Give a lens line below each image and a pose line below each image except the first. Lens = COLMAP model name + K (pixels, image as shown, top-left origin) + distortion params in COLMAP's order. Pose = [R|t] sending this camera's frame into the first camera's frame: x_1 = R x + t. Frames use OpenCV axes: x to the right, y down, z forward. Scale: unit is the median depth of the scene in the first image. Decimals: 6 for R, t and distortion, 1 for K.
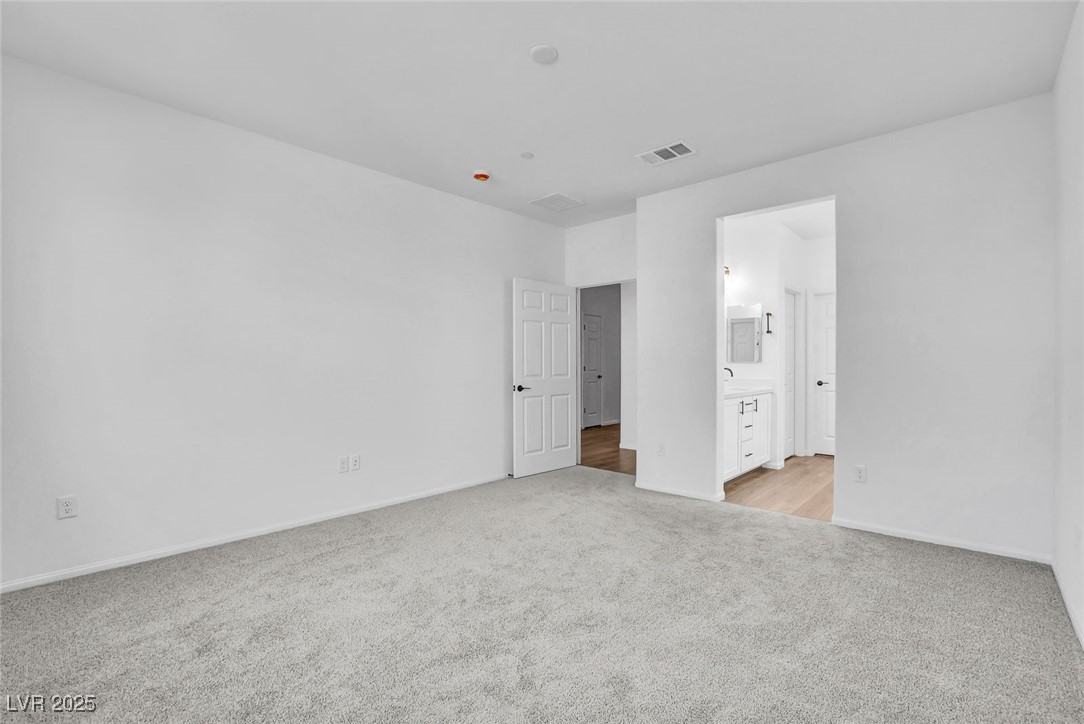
lens RADIAL K [[470.6, 0, 540.9], [0, 470.6, 362.1], [0, 0, 1]] dist [-0.001235, -0.000032]
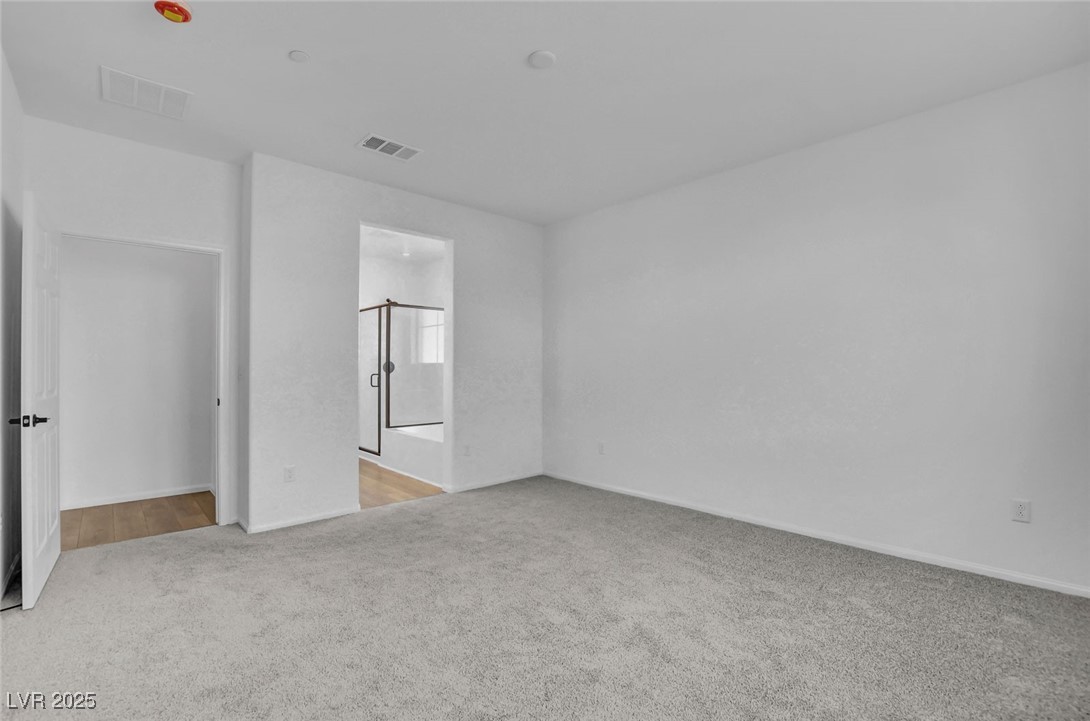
lens RADIAL K [[481.6, 0, 544.4], [0, 481.6, 364.7], [0, 0, 1]] dist [-0.035752, 0.005034]
pose [[0.110945, 0.012280, 0.993751, -0.635161], [0.002411, 0.999917, -0.012625, 0.005972], [-0.993824, 0.003797, 0.110906, 0.560888]]
